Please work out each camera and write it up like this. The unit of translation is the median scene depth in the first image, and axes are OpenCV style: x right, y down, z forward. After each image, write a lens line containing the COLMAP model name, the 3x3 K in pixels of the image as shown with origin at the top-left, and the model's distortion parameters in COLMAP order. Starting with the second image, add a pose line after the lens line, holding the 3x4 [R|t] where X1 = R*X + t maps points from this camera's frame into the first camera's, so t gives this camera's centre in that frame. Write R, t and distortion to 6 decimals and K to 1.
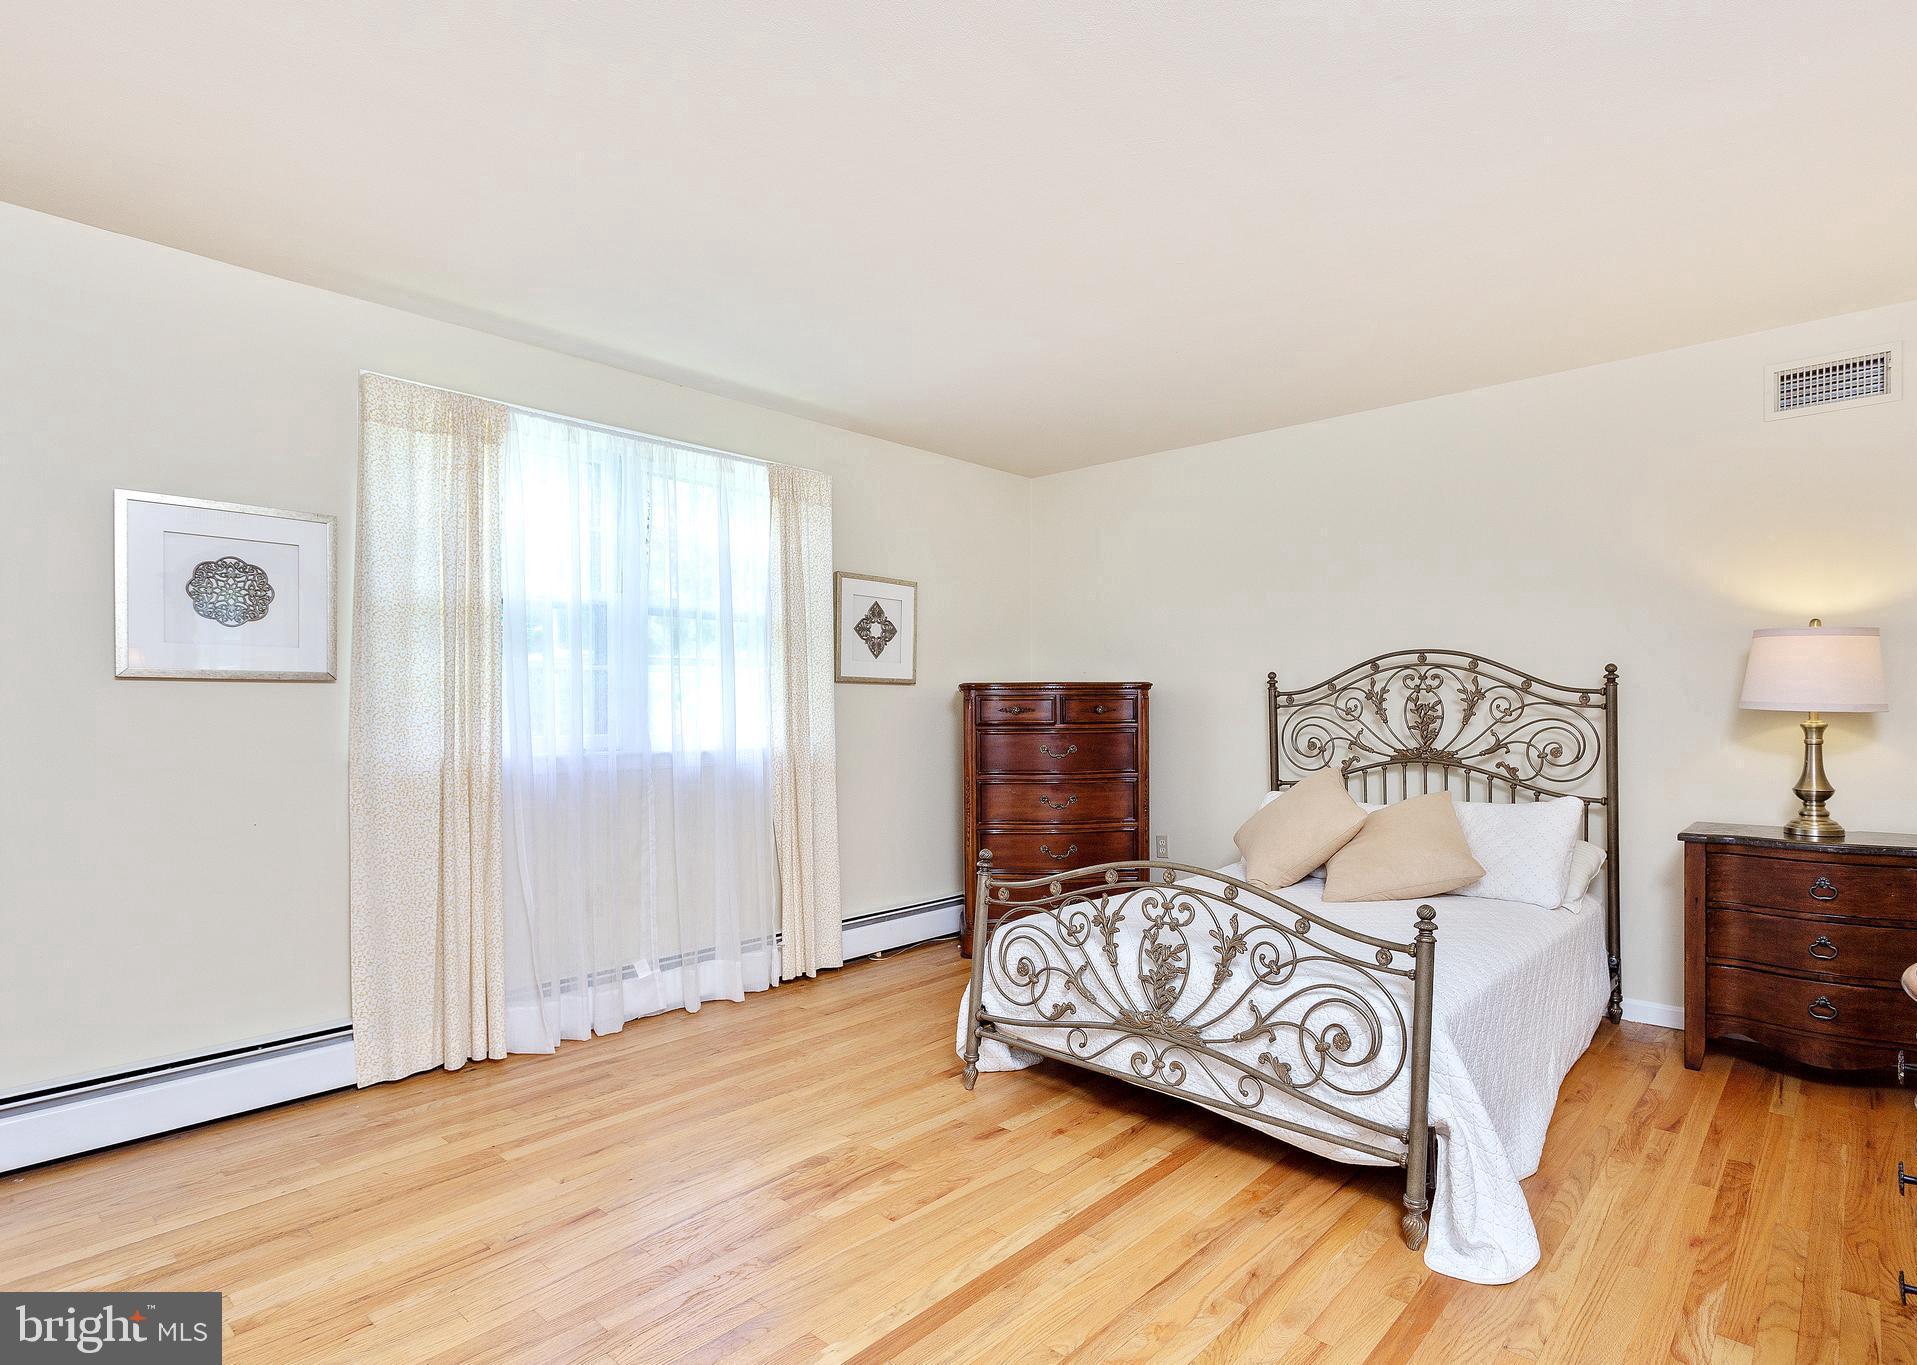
lens RADIAL K [[952.7, 0, 954.4], [0, 952.7, 688.2], [0, 0, 1]] dist [-0.000965, -0.000064]
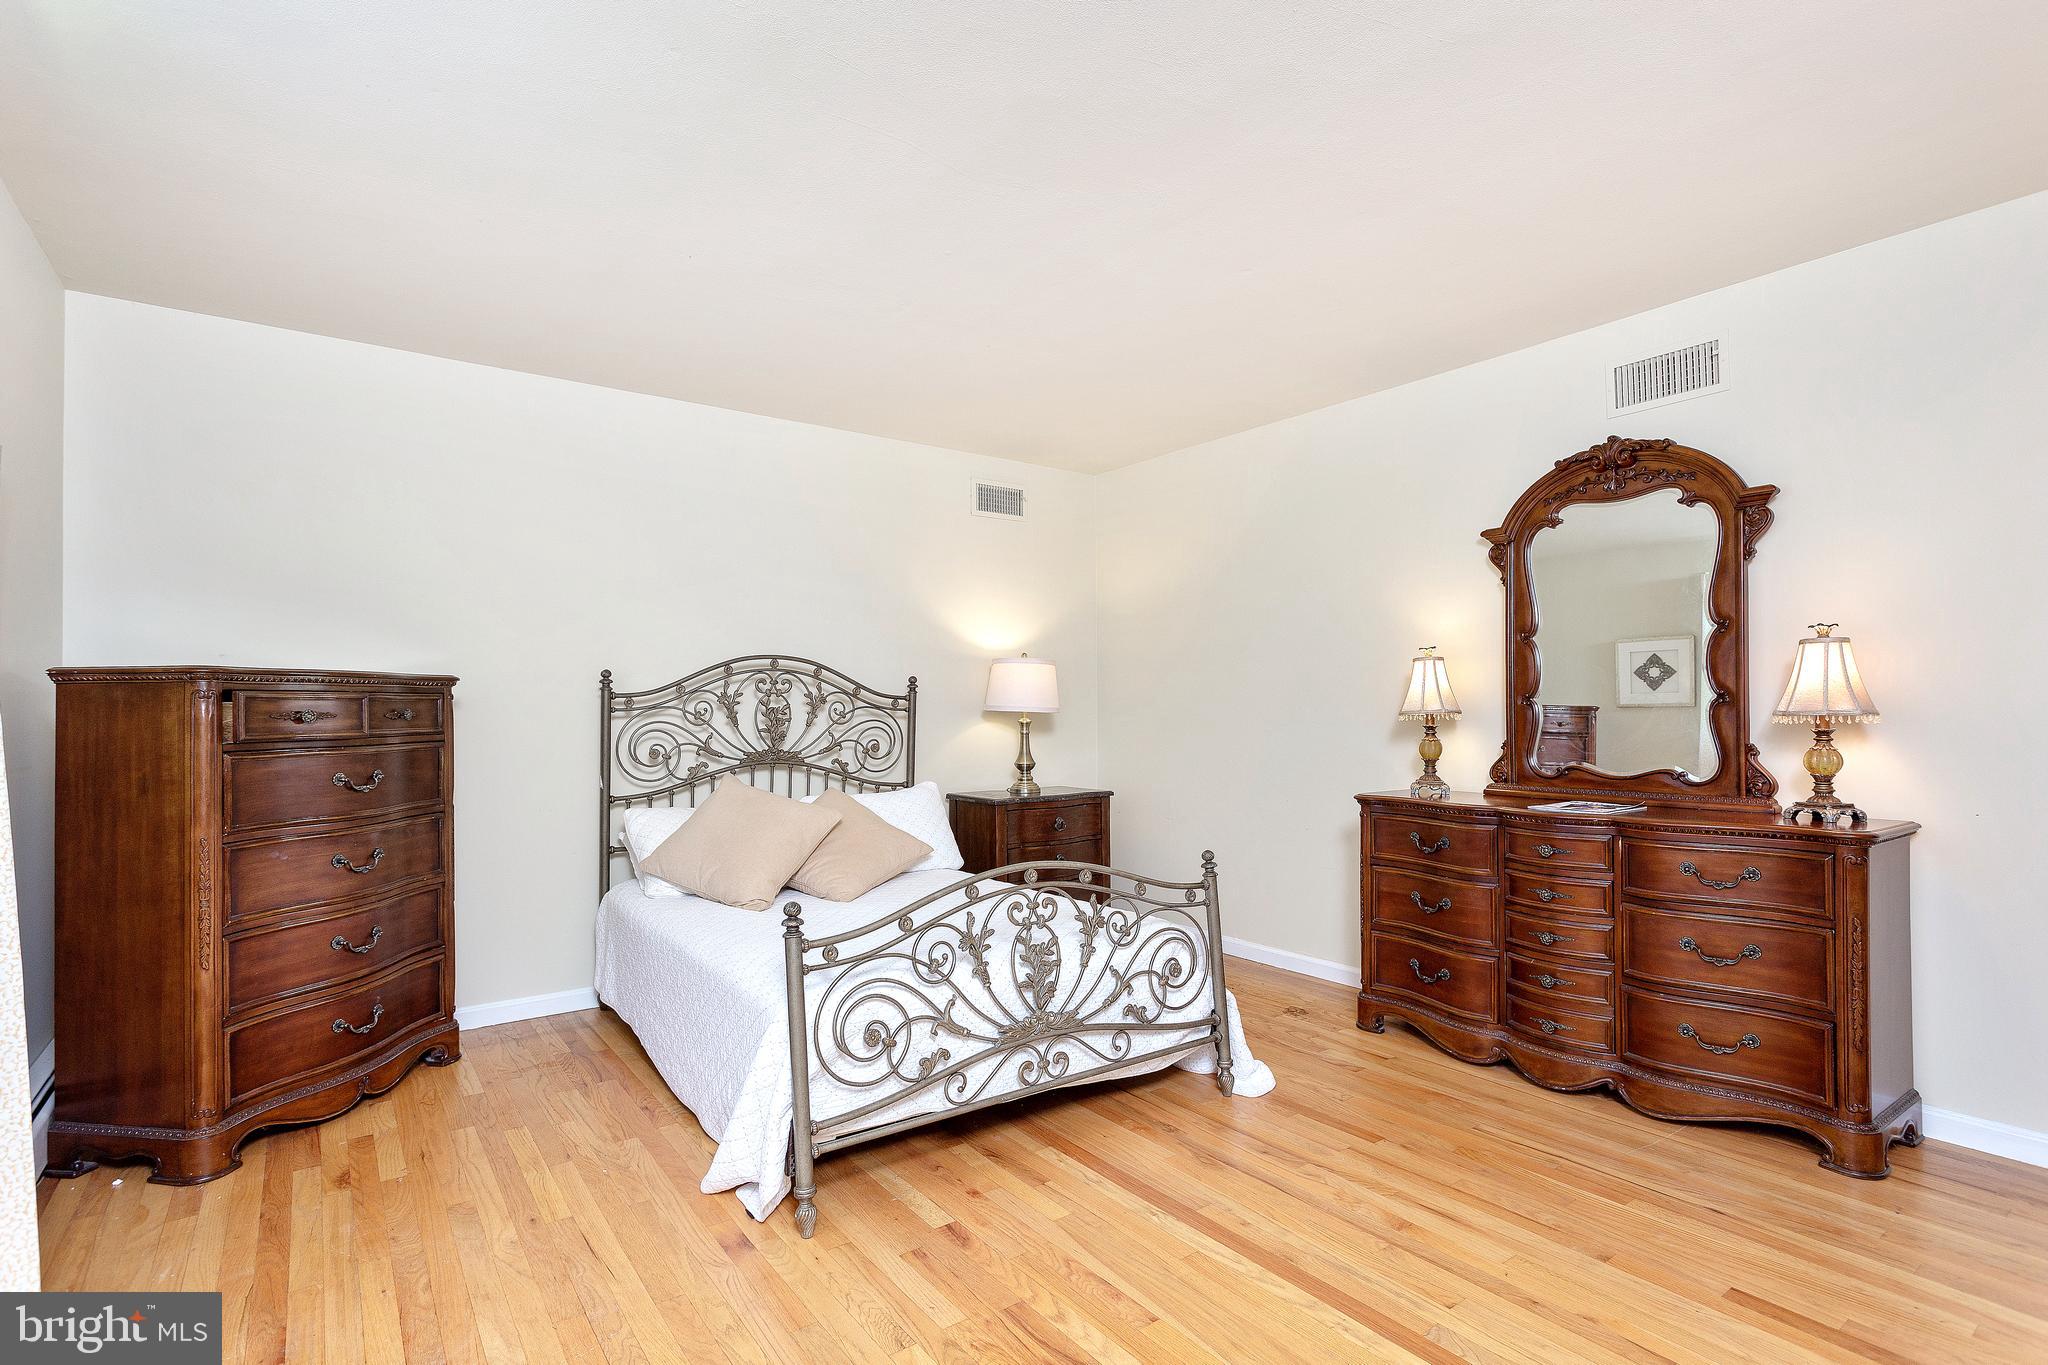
lens RADIAL K [[1000.8, 0, 1015.9], [0, 1000.8, 693.9], [0, 0, 1]] dist [0.000187, 0.000065]
pose [[0.199810, 0.018585, 0.979658, -0.692448], [-0.015458, 0.999755, -0.015813, 0.019553], [-0.979713, -0.011984, 0.200049, 0.688293]]
